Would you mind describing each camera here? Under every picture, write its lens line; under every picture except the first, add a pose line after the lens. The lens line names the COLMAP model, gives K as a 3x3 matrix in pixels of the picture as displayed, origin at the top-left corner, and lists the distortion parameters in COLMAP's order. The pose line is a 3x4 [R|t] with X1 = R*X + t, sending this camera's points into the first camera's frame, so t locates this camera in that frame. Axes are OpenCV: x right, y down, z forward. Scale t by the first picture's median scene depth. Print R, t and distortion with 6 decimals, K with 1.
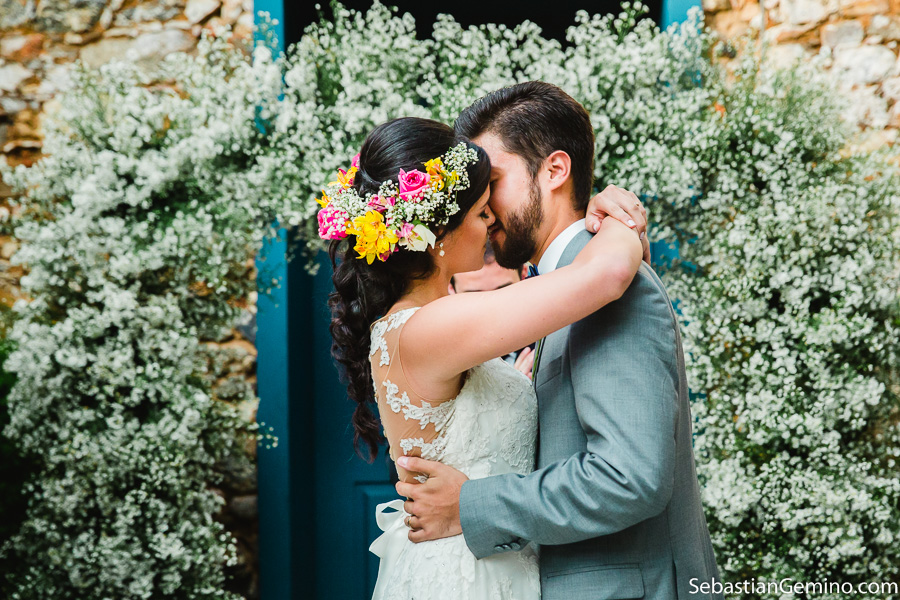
lens RADIAL K [[1801.2, 0, 464.9], [0, 1801.2, 329.5], [0, 0, 1]] dist [0.181026, 0.060166]
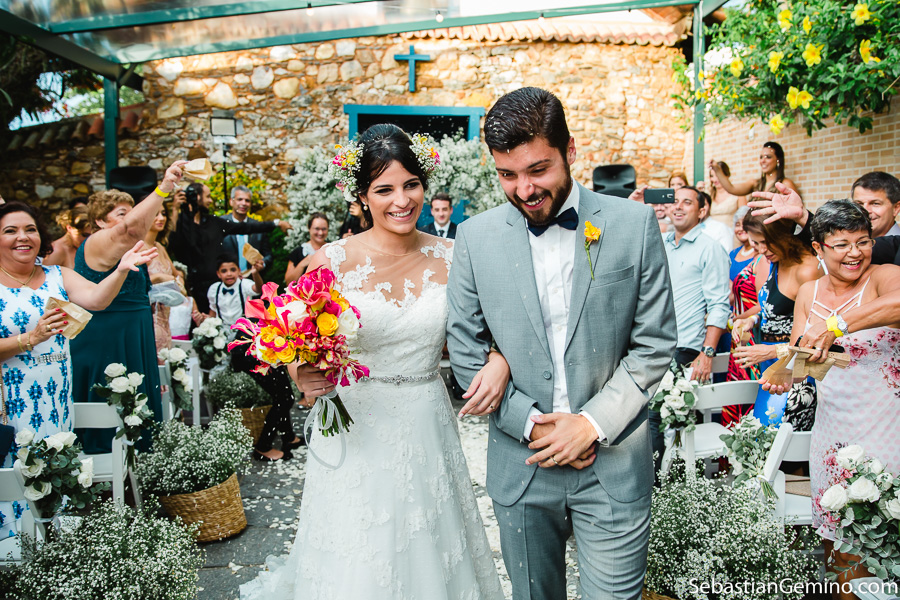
lens RADIAL K [[717.5, 0, 456.4], [0, 717.5, 283.9], [0, 0, 1]] dist [-0.103098, 0.113920]
pose [[0.995983, 0.011911, 0.088747, -0.037851], [-0.022456, 0.992665, 0.118790, -0.051944], [-0.086681, -0.120305, 0.988945, -0.468769]]
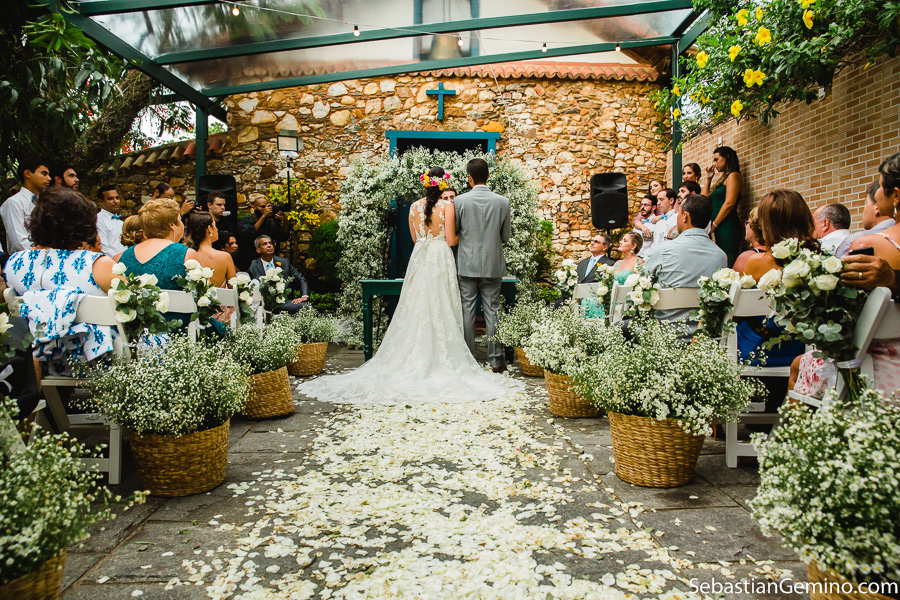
lens RADIAL K [[590.7, 0, 450.0], [0, 590.7, 300.0], [0, 0, 1]] dist [-0.079063, 0.056657]
pose [[0.999206, 0.021437, 0.033569, -0.018205], [-0.024077, 0.996480, 0.080296, 0.082778], [-0.031730, -0.081040, 0.996206, -0.489479]]
